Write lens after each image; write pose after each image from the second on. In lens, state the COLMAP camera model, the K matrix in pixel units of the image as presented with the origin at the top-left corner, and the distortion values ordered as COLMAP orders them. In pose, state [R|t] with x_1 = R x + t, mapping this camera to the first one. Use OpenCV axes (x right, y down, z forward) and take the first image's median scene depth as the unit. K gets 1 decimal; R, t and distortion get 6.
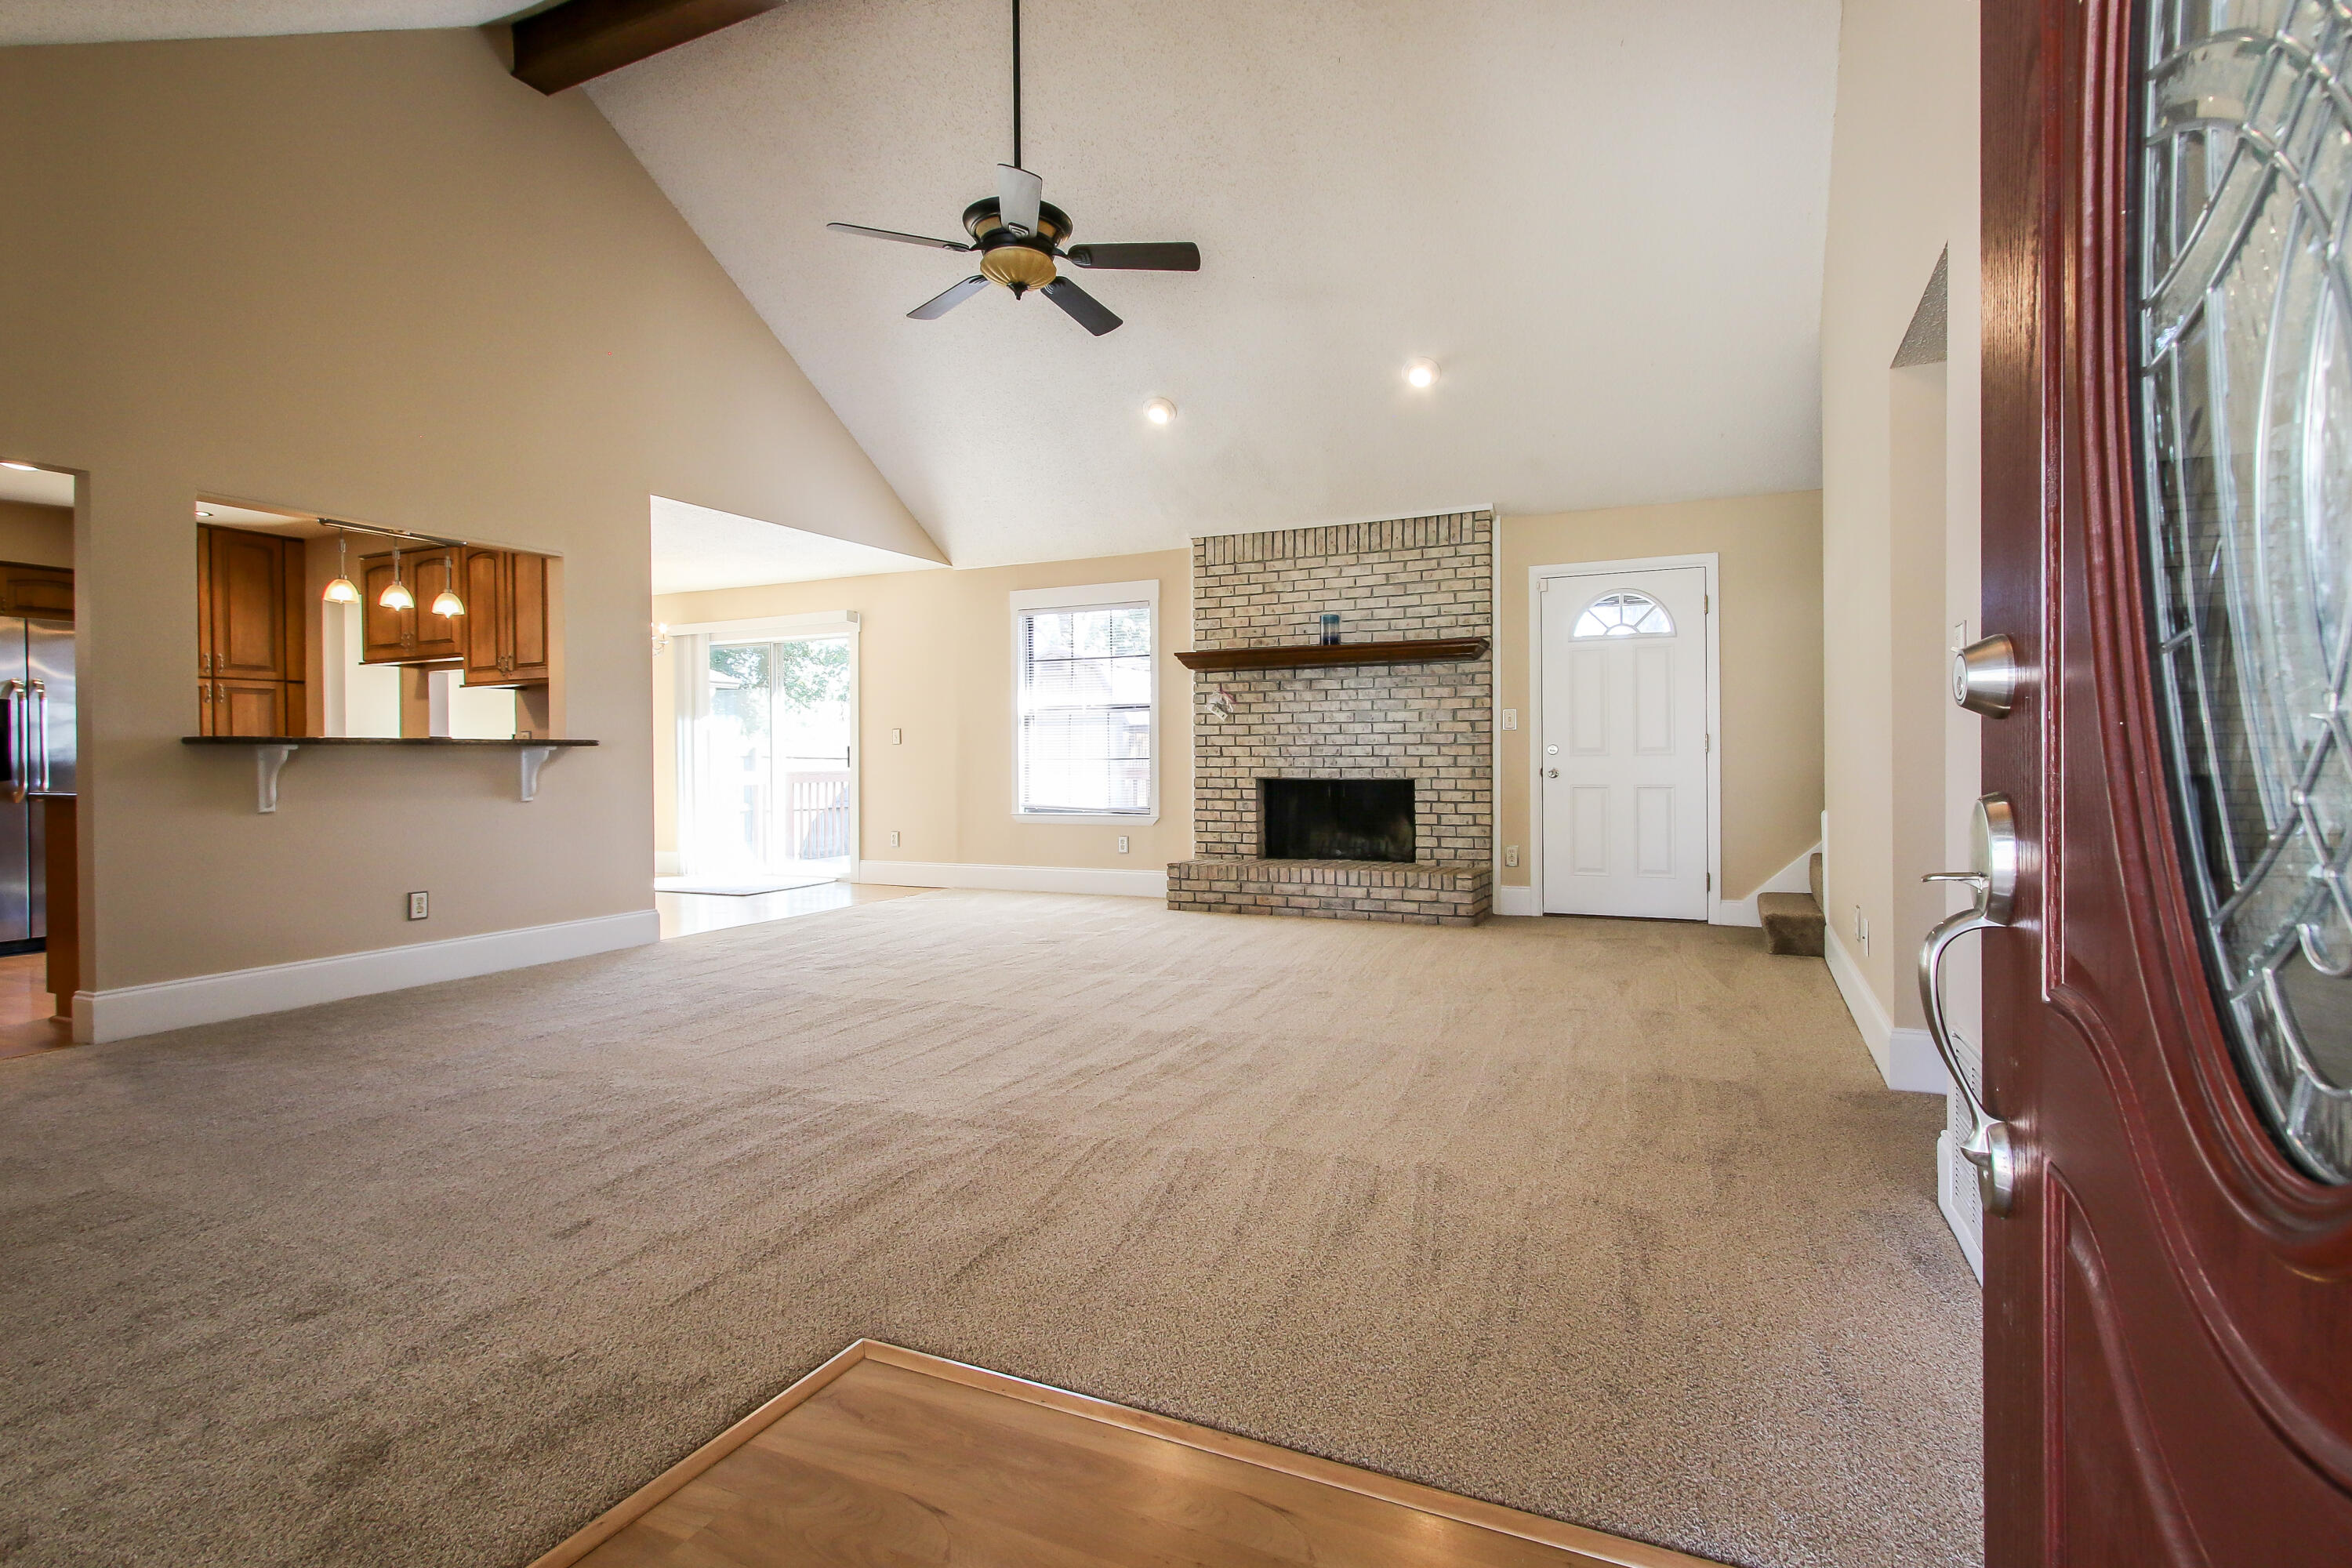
lens RADIAL K [[1129.3, 0, 1213.9], [0, 1129.3, 760.7], [0, 0, 1]] dist [0.000430, 0.001695]
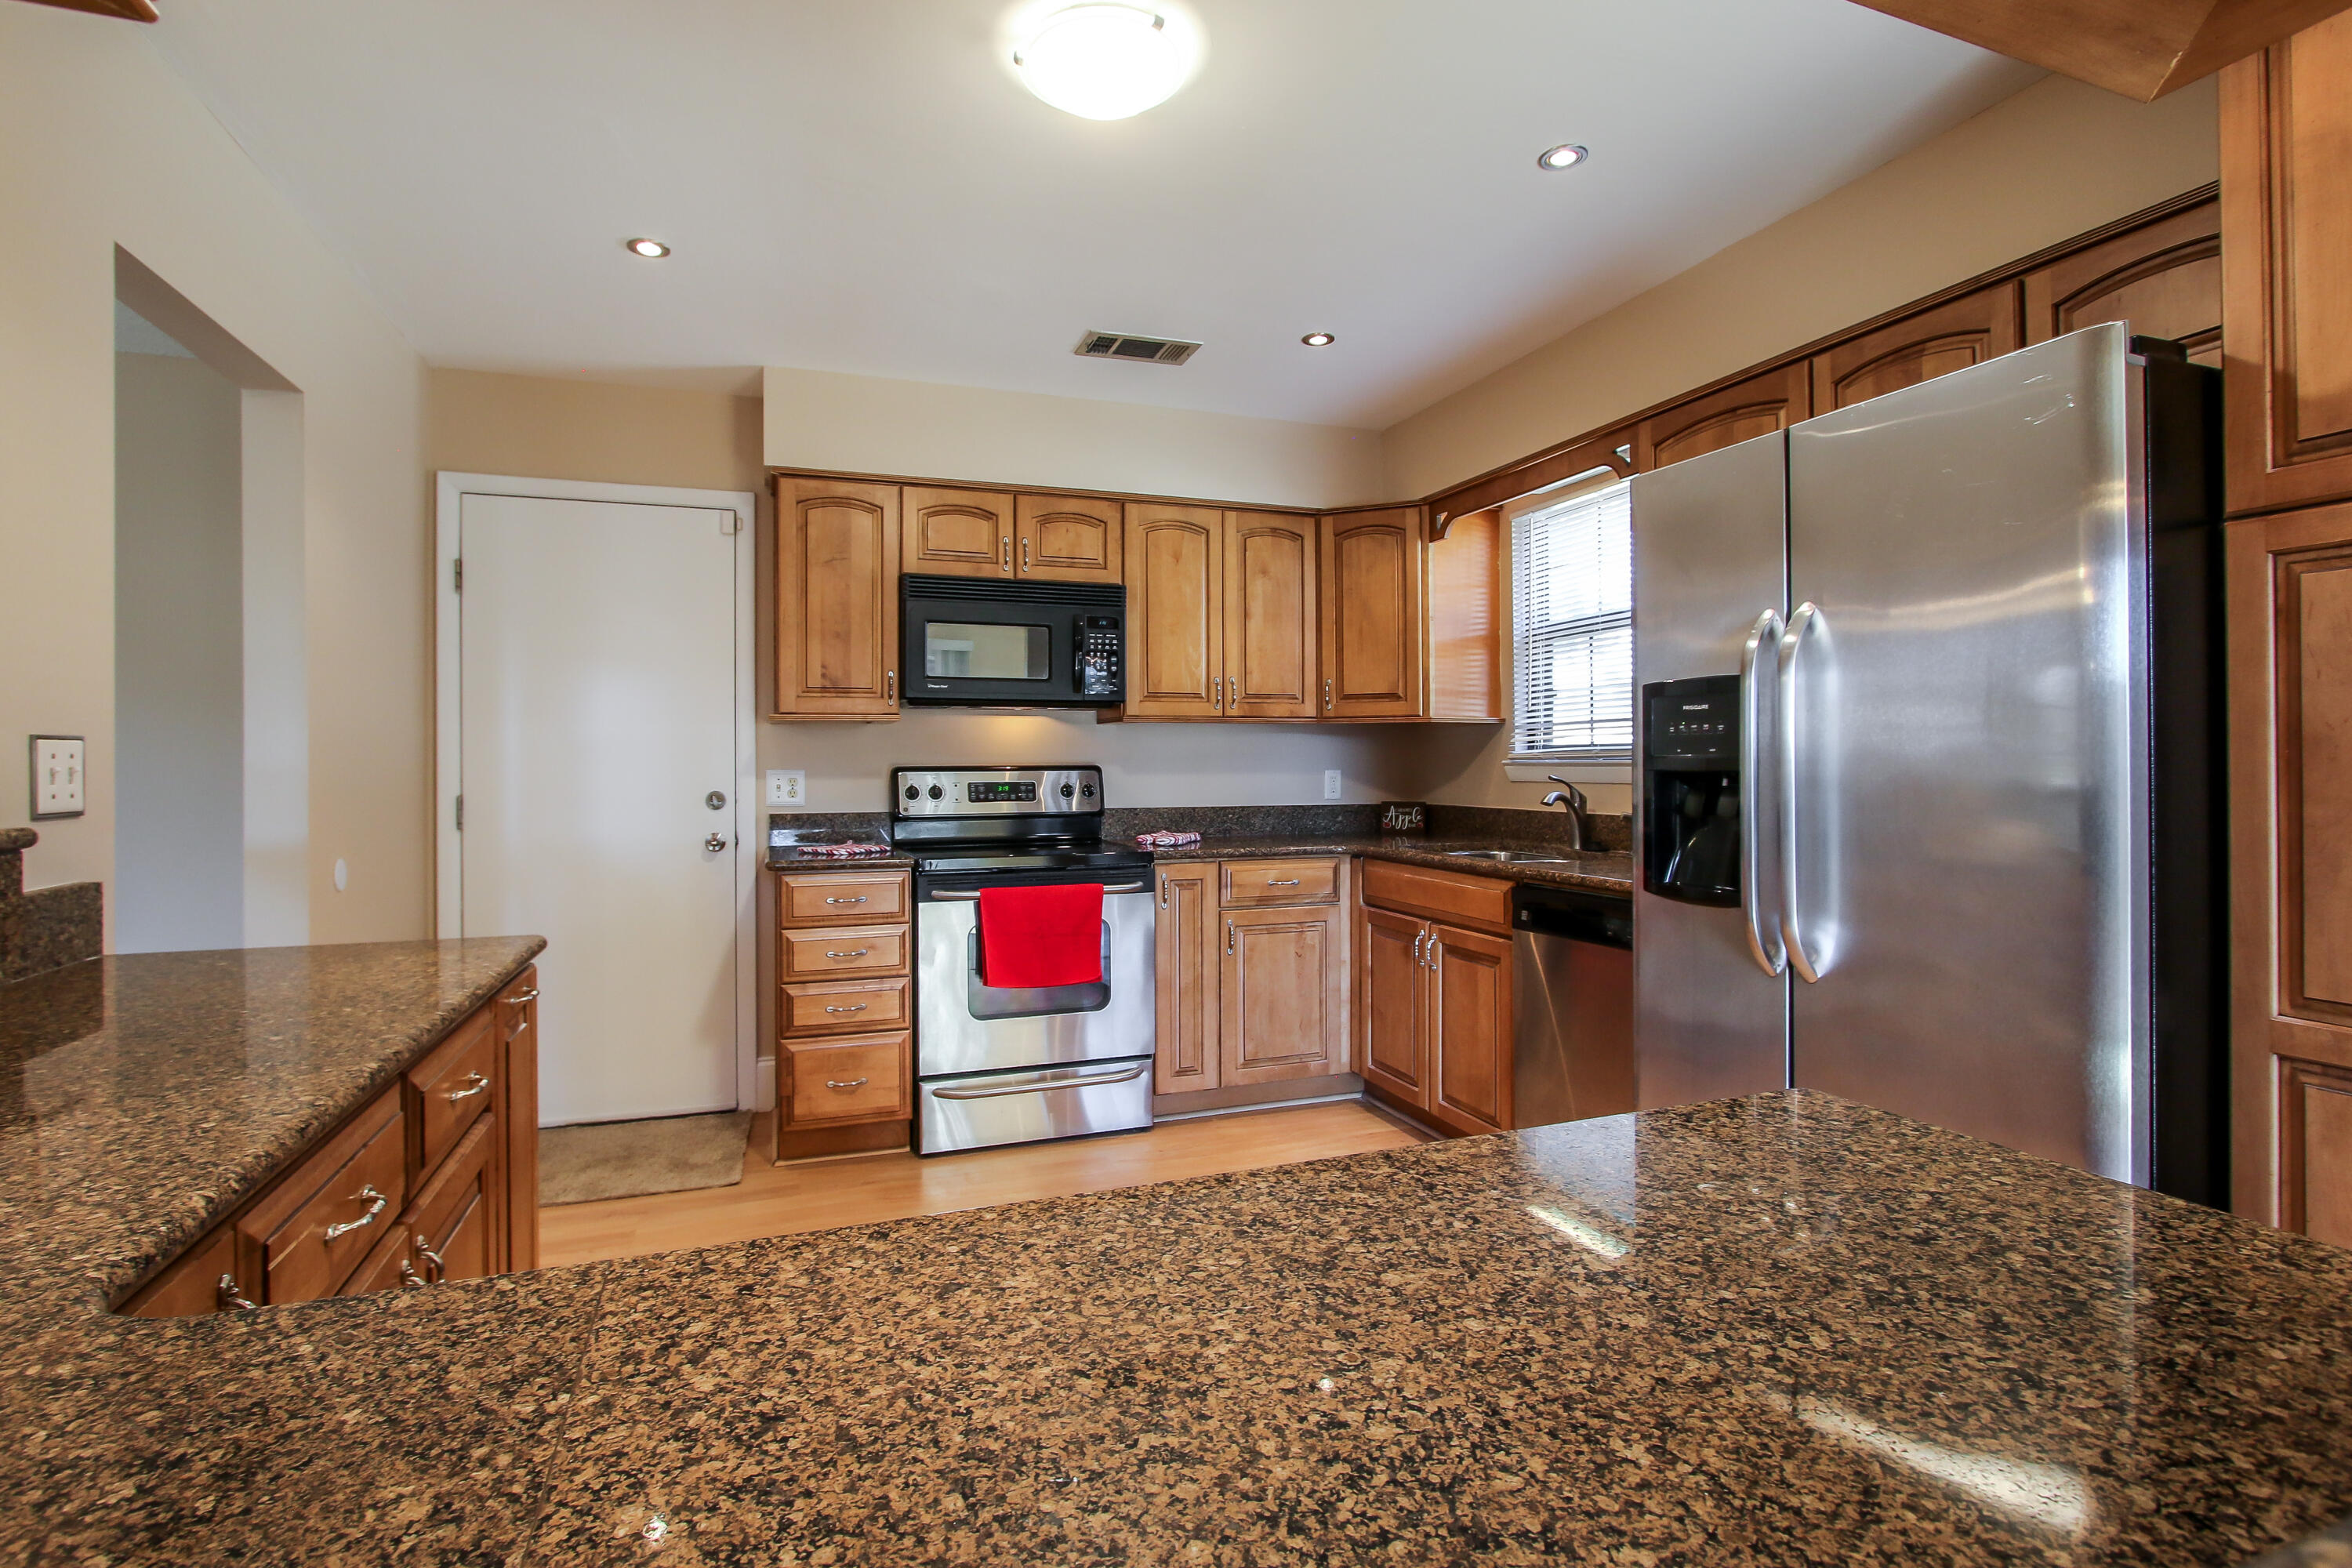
lens RADIAL K [[1123.6, 0, 1164.8], [0, 1123.6, 765.7], [0, 0, 1]] dist [-0.031020, 0.010331]
pose [[-0.715106, 0.010670, -0.698935, -0.576177], [0.007746, 0.999943, 0.007340, -0.025113], [0.698973, -0.000165, -0.715148, 0.928734]]
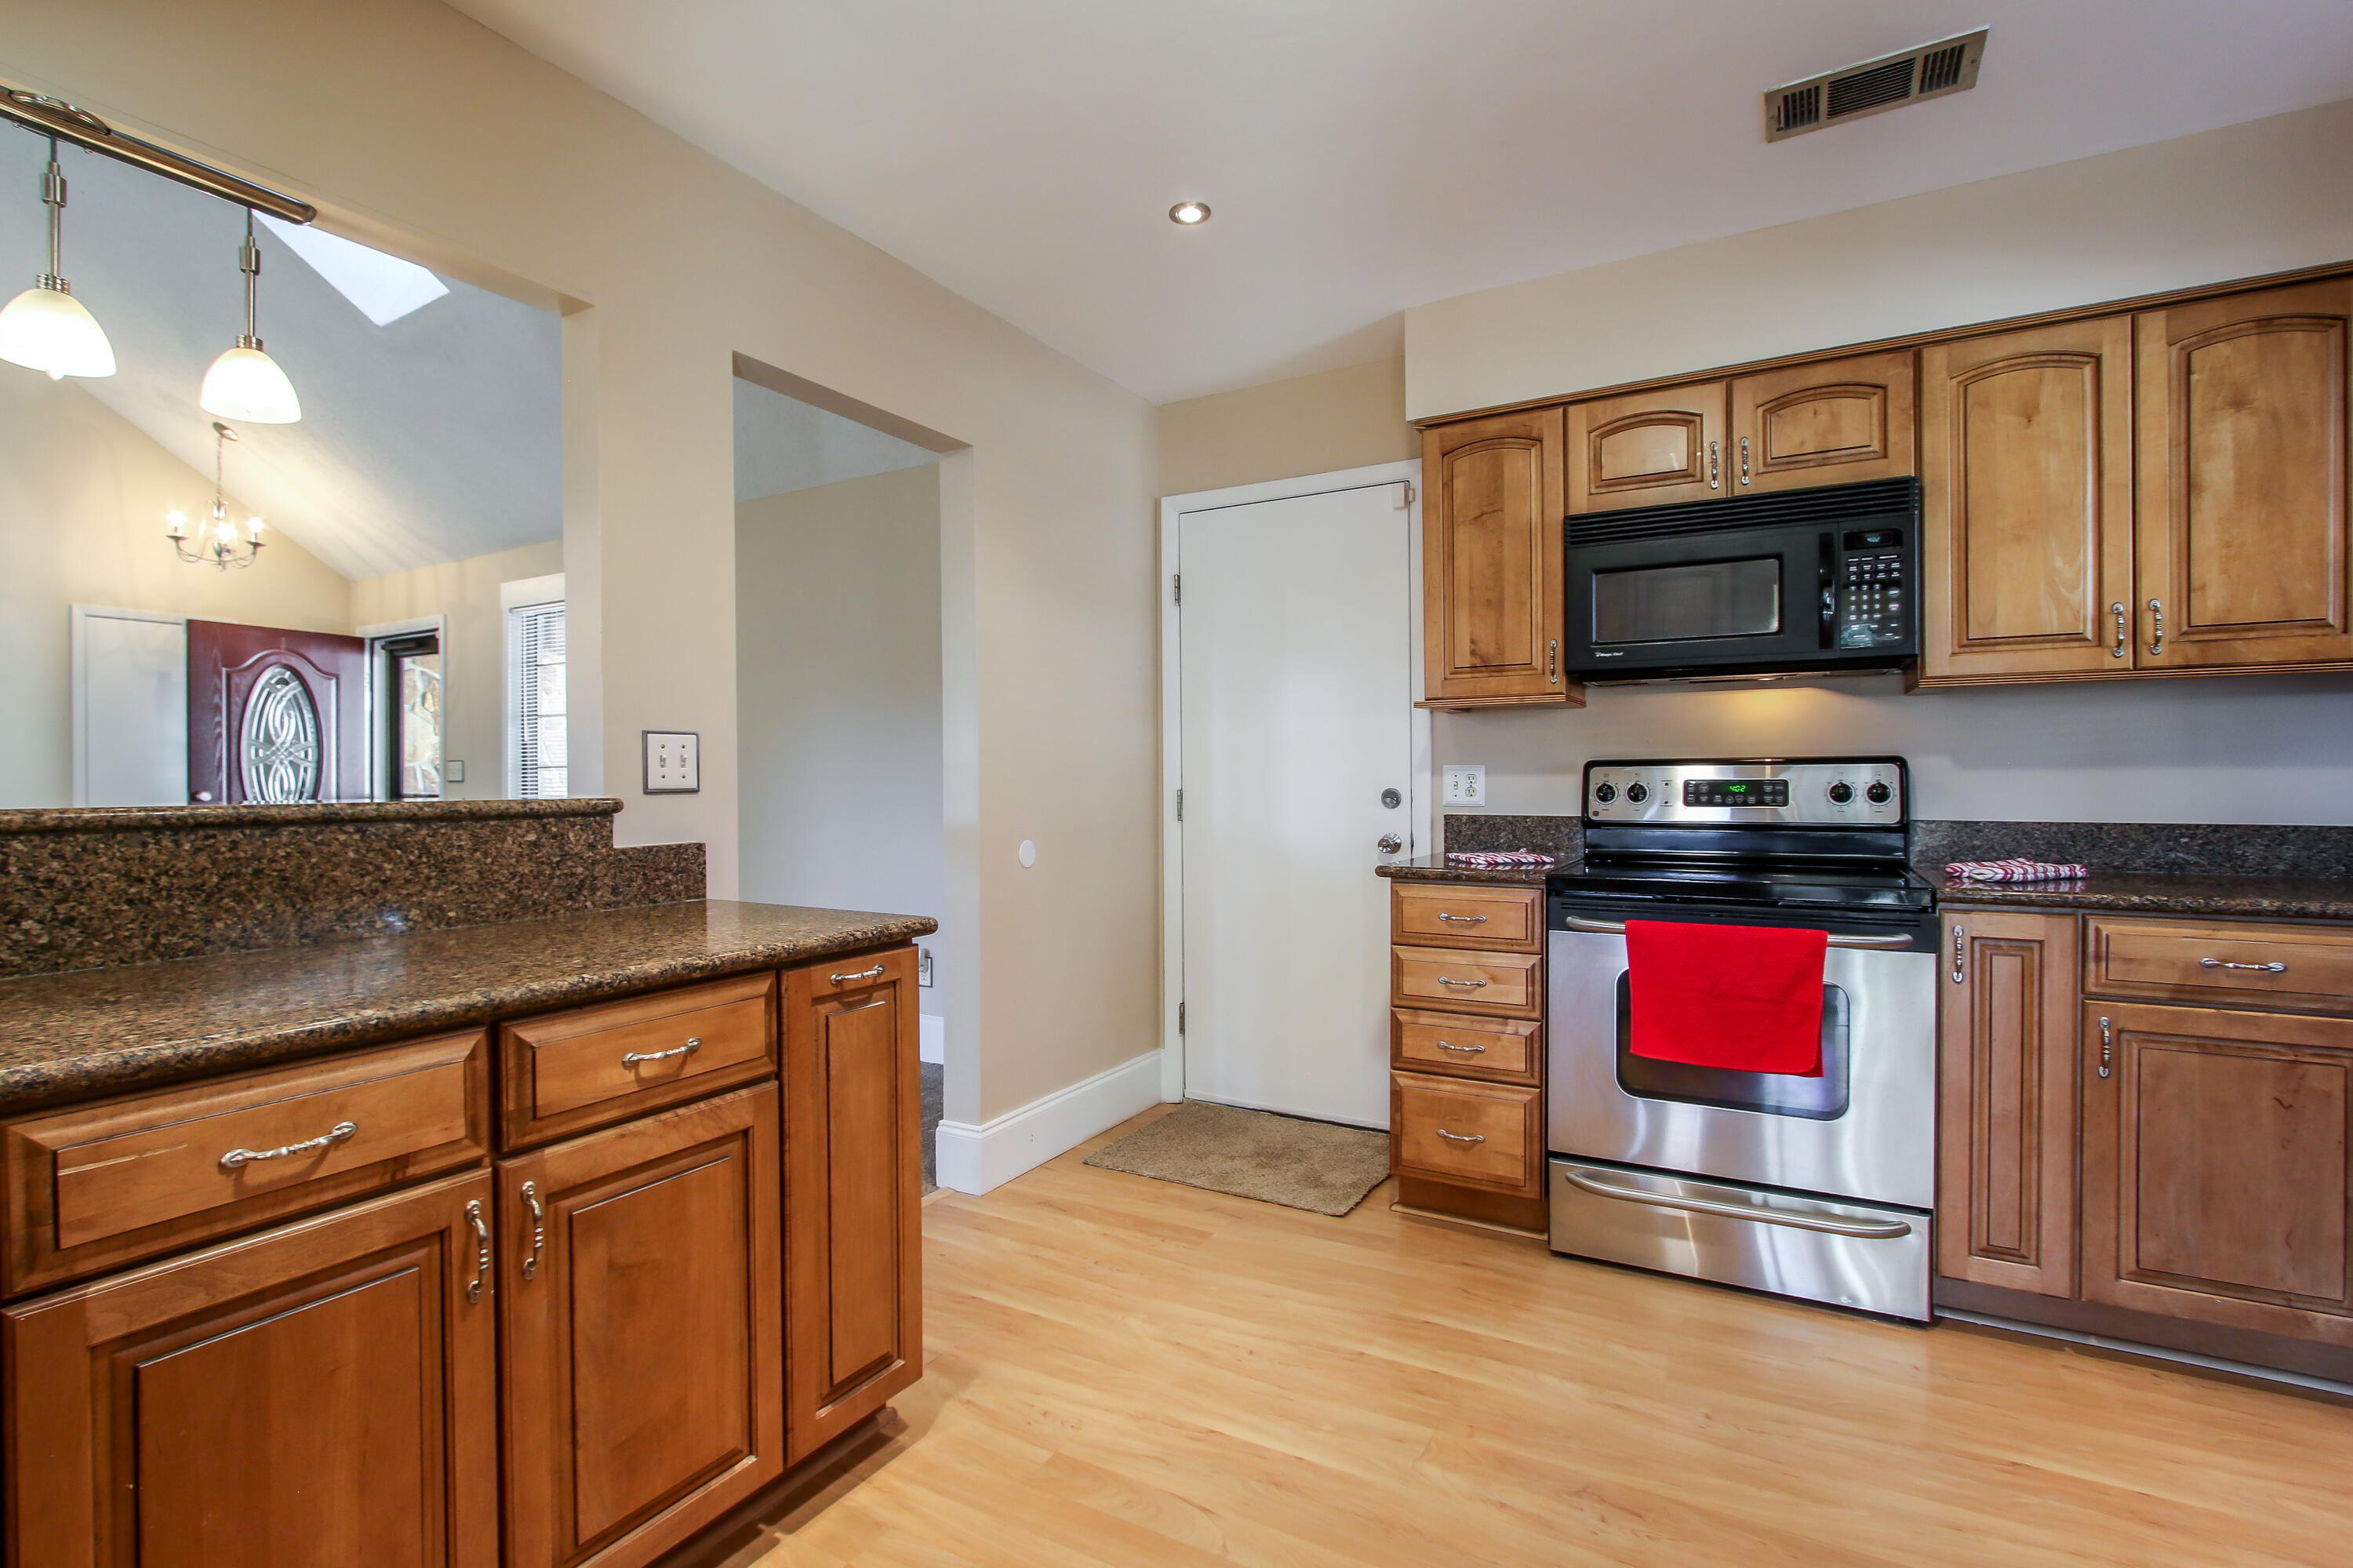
lens RADIAL K [[1093.8, 0, 1150.7], [0, 1093.8, 788.7], [0, 0, 1]] dist [-0.015247, 0.000818]
pose [[-0.994789, 0.010566, 0.101404, -0.738390], [0.011741, 0.999871, 0.010992, -0.017043], [-0.101275, 0.012126, -0.994785, 0.890417]]
